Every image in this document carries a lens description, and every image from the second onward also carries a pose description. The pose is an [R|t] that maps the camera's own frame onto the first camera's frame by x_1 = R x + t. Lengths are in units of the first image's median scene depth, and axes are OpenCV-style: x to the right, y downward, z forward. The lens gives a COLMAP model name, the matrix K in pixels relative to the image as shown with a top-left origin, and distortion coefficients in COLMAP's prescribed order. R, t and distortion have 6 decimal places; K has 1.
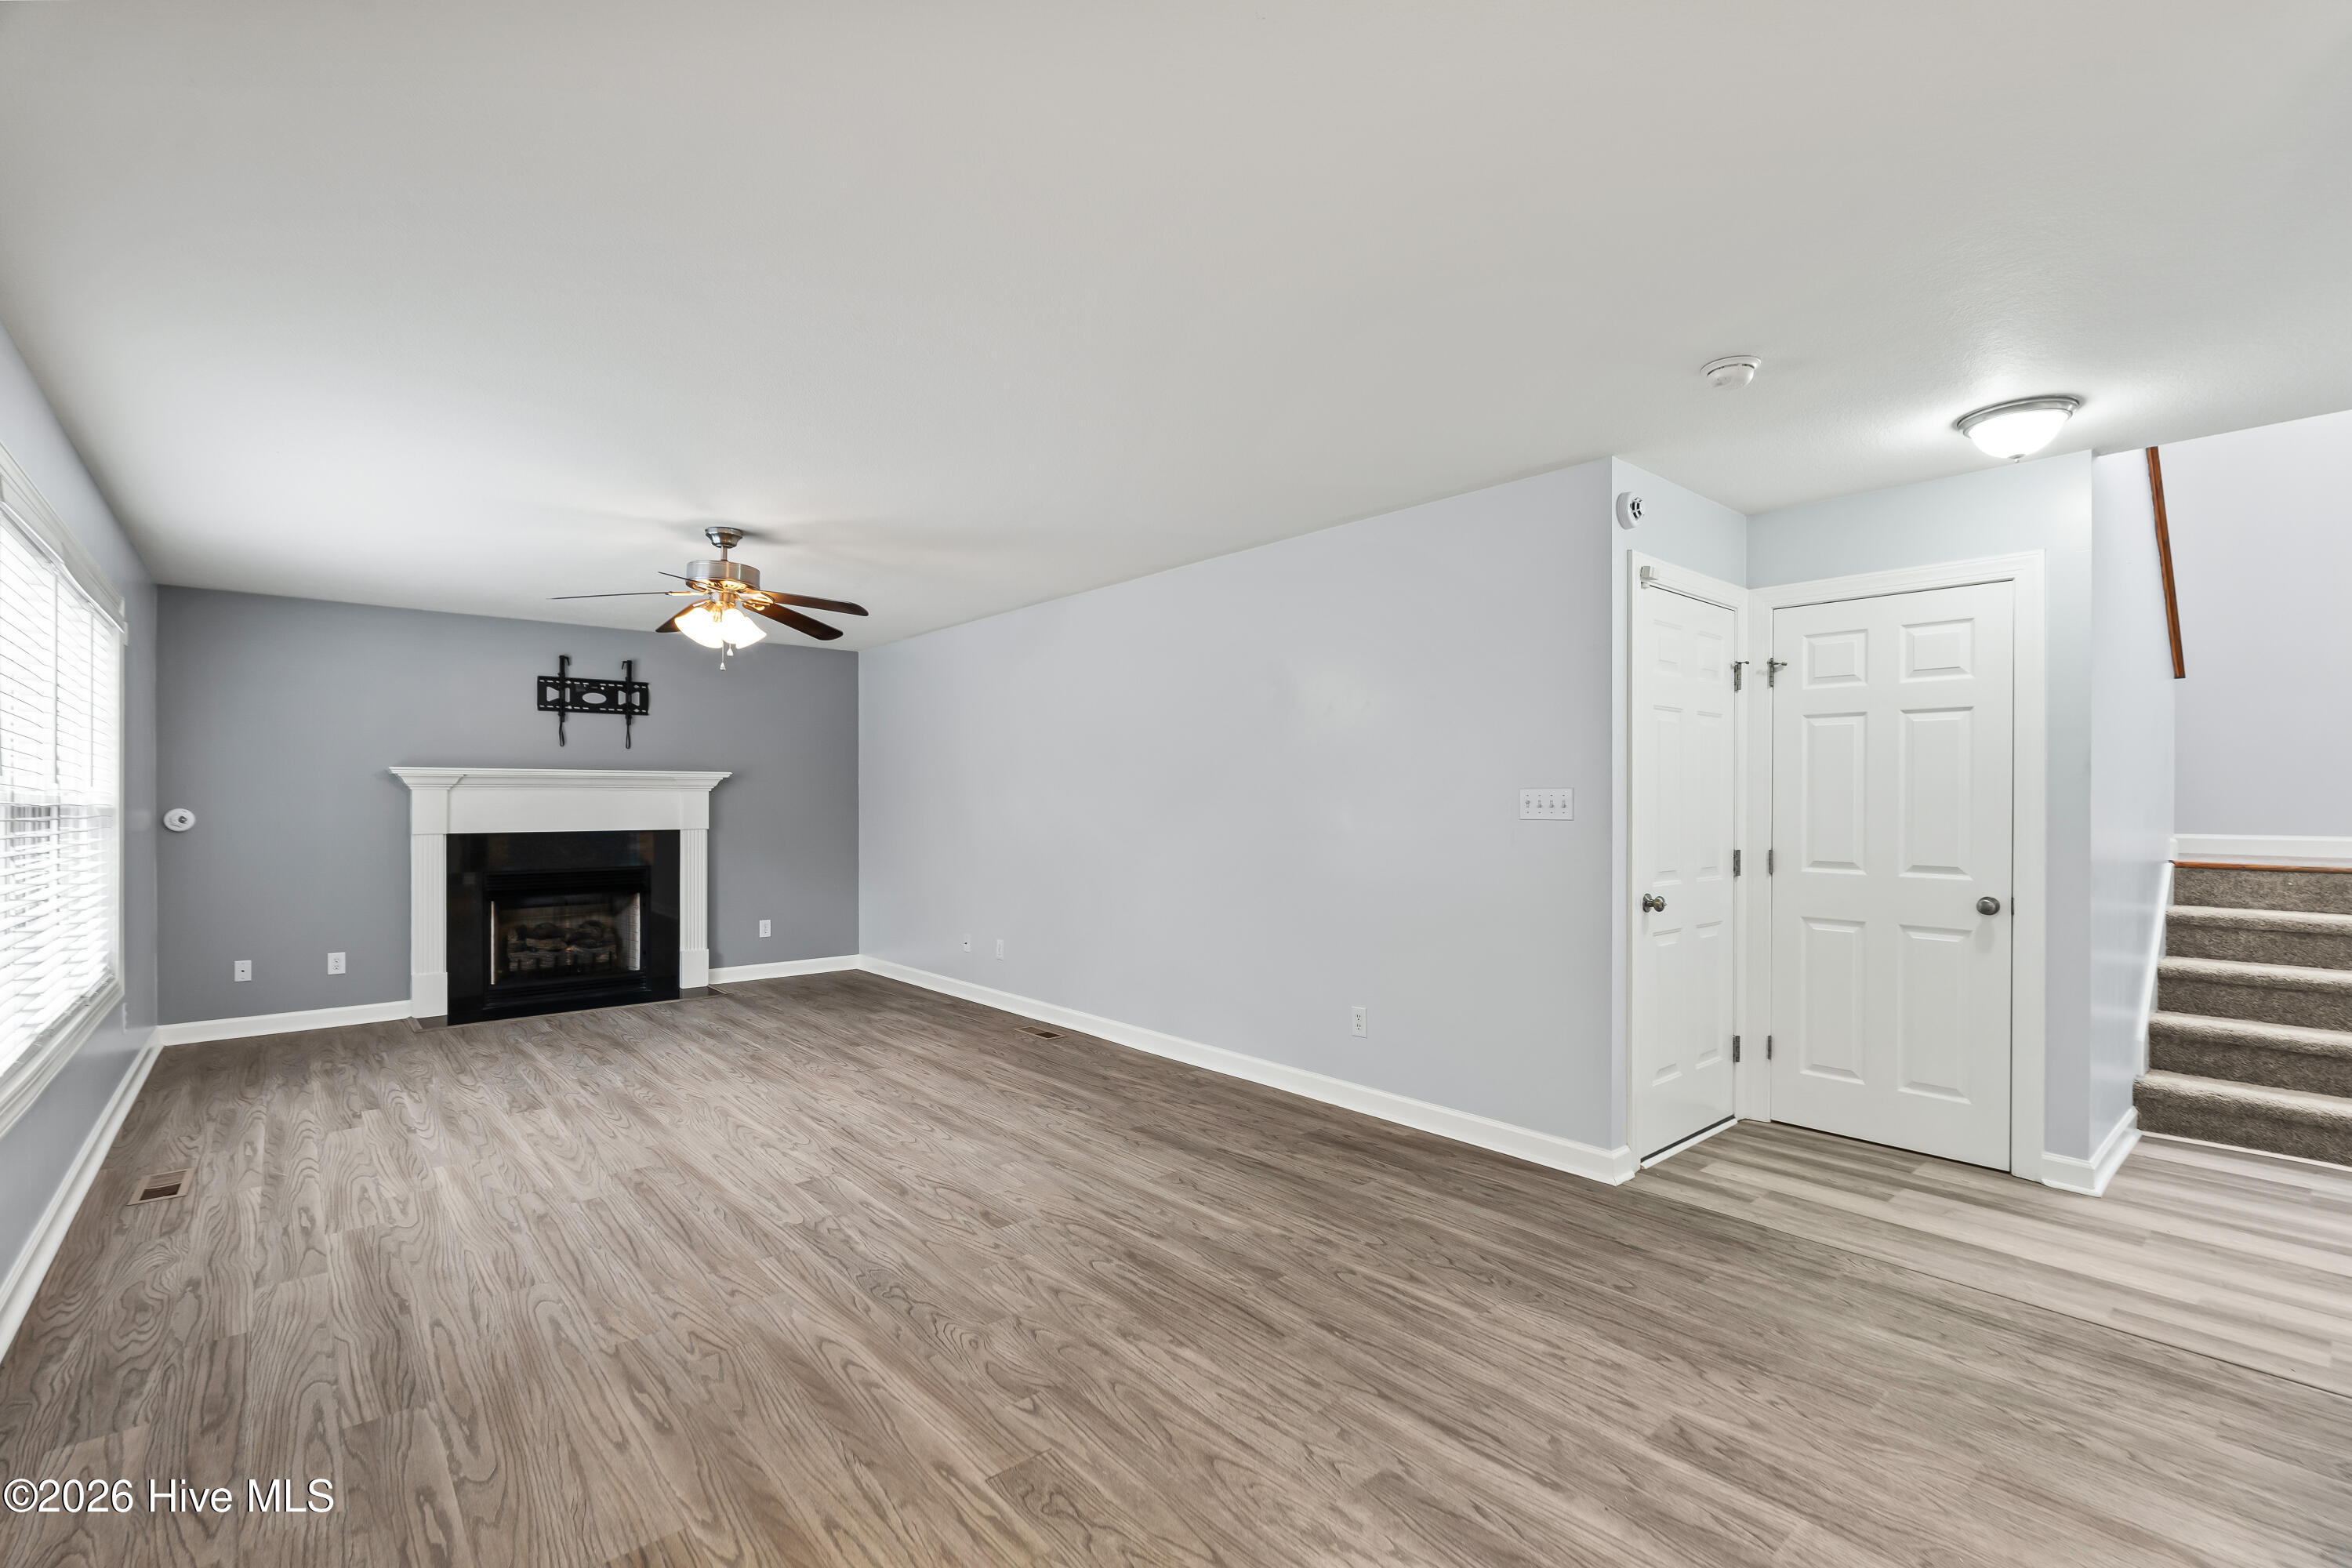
lens RADIAL K [[1041.2, 0, 1177.3], [0, 1041.2, 803.8], [0, 0, 1]] dist [-0.002159, 0.000746]
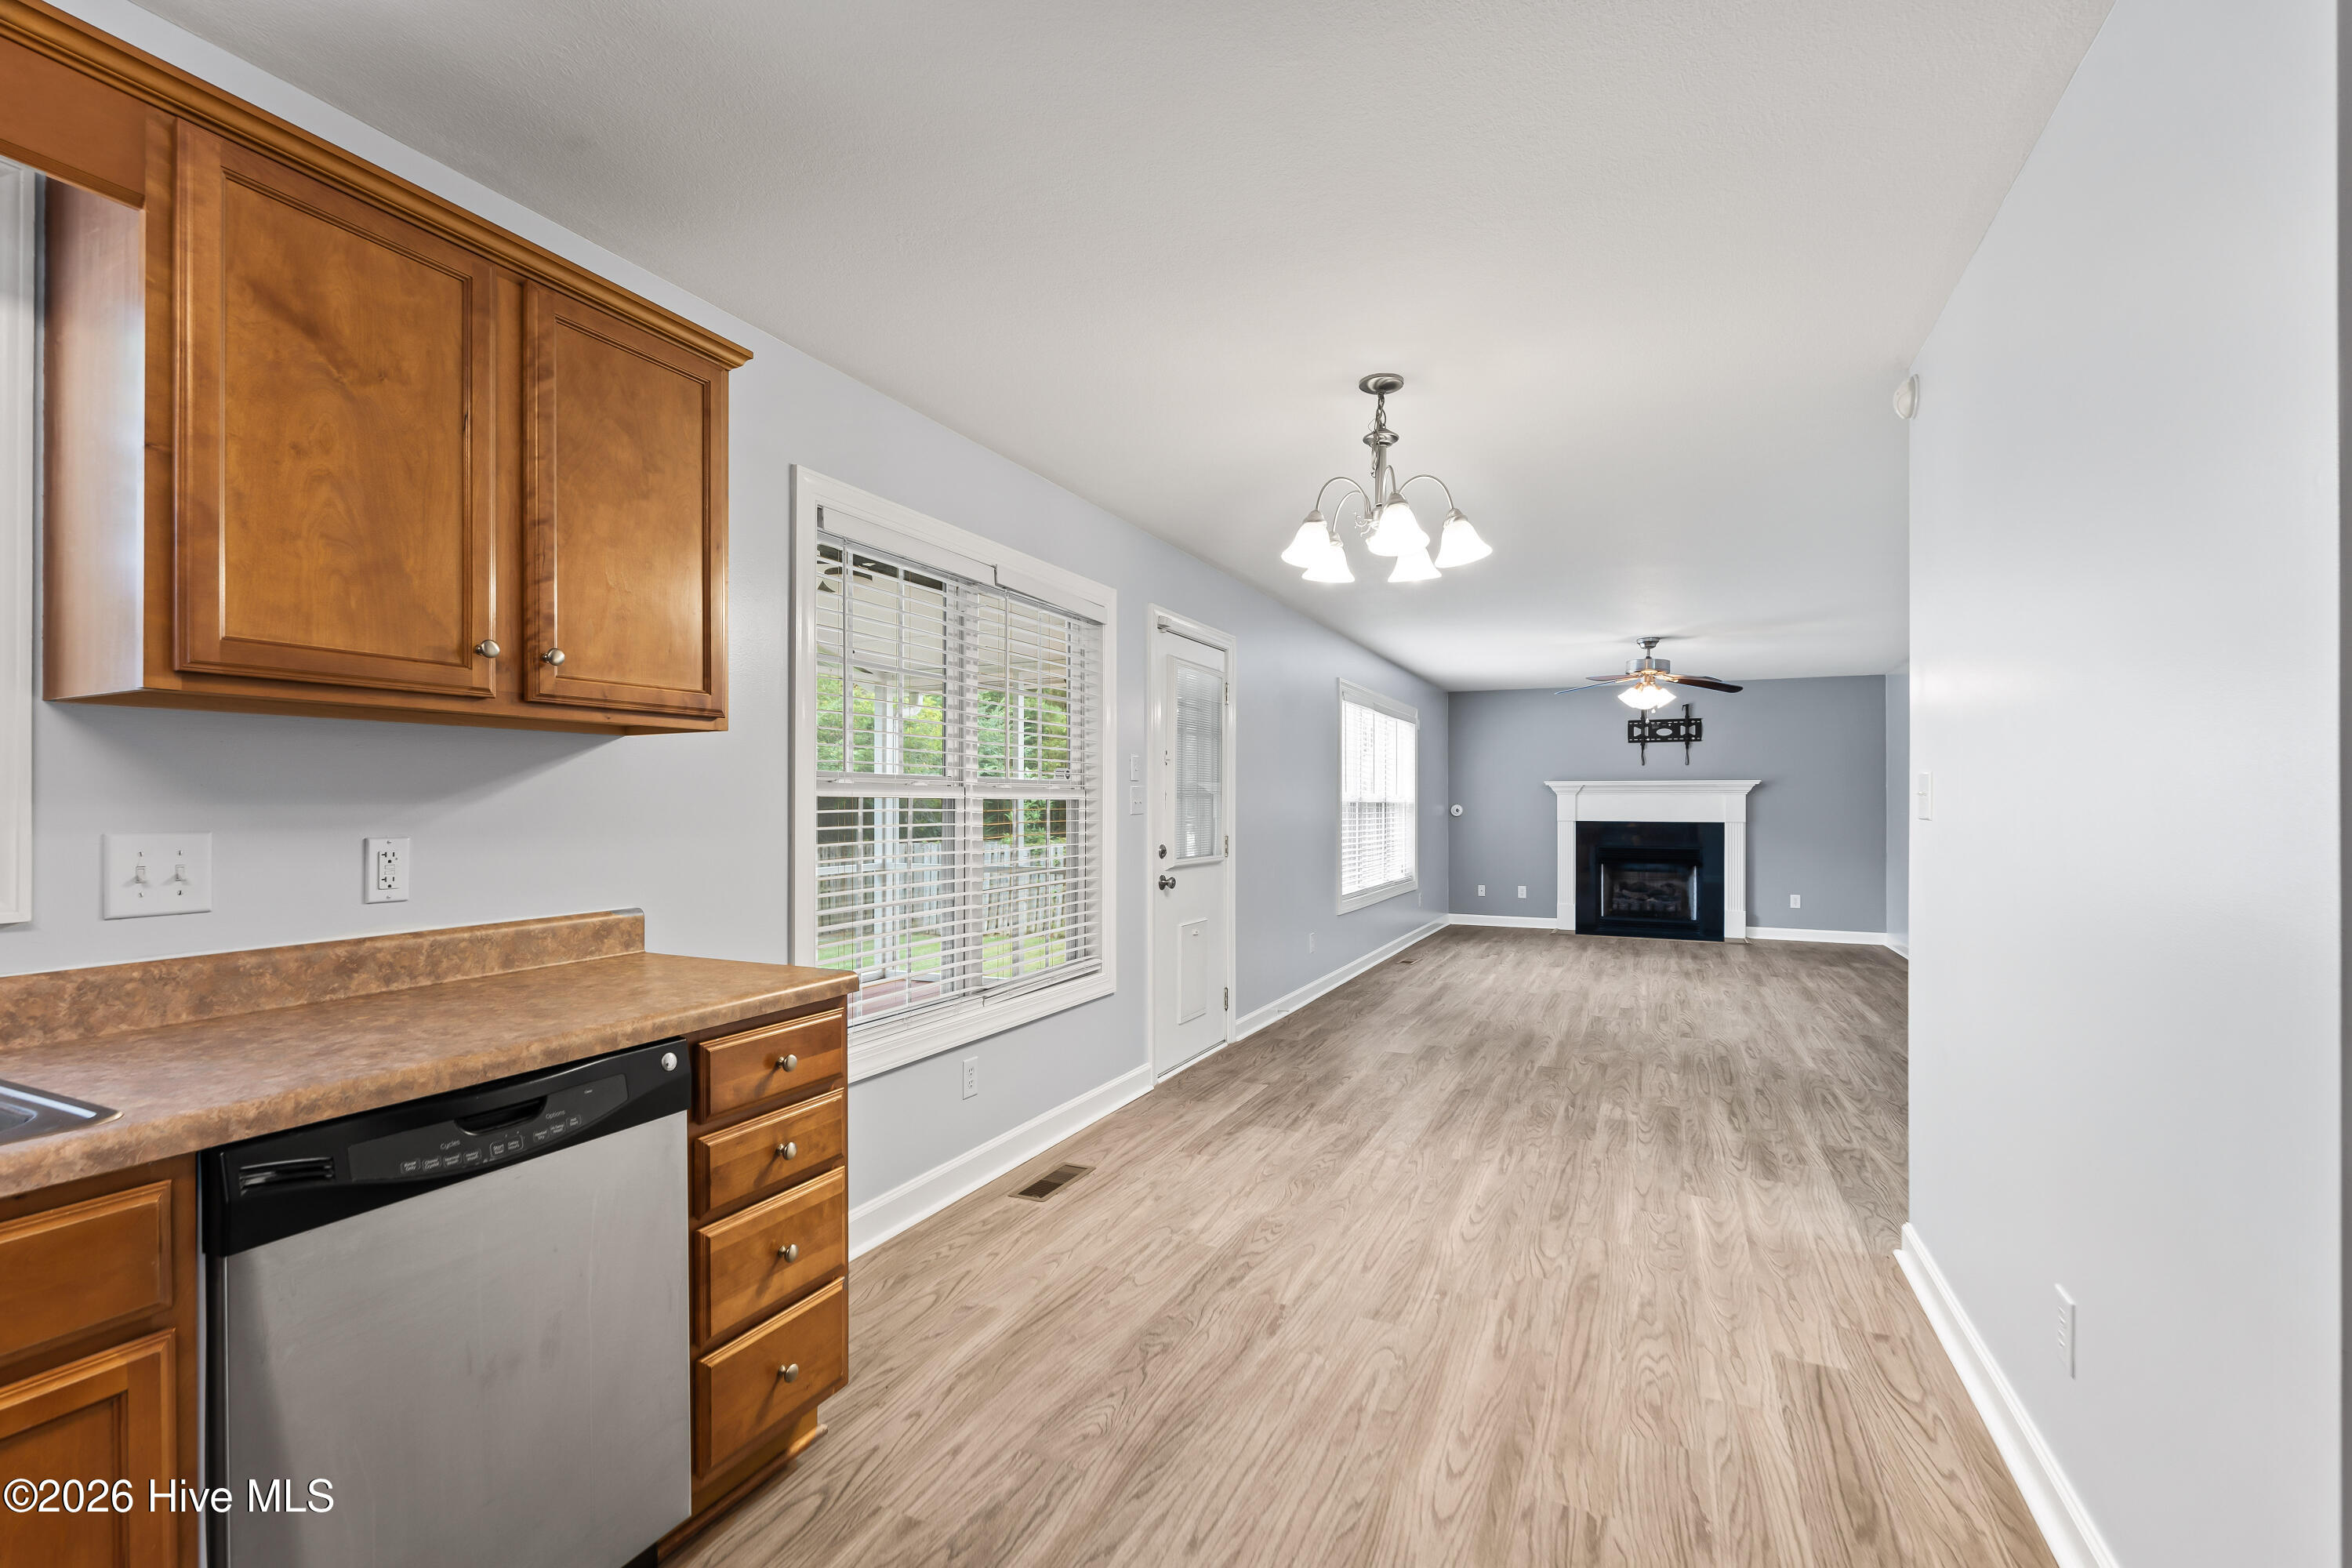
lens RADIAL K [[1041.2, 0, 1187.0], [0, 1041.2, 798.5], [0, 0, 1]] dist [-0.002159, 0.000746]
pose [[0.423382, -0.003407, -0.905945, 0.789957], [-0.002425, 0.999985, -0.004894, 0.003124], [0.905948, 0.004269, 0.423367, -0.388642]]
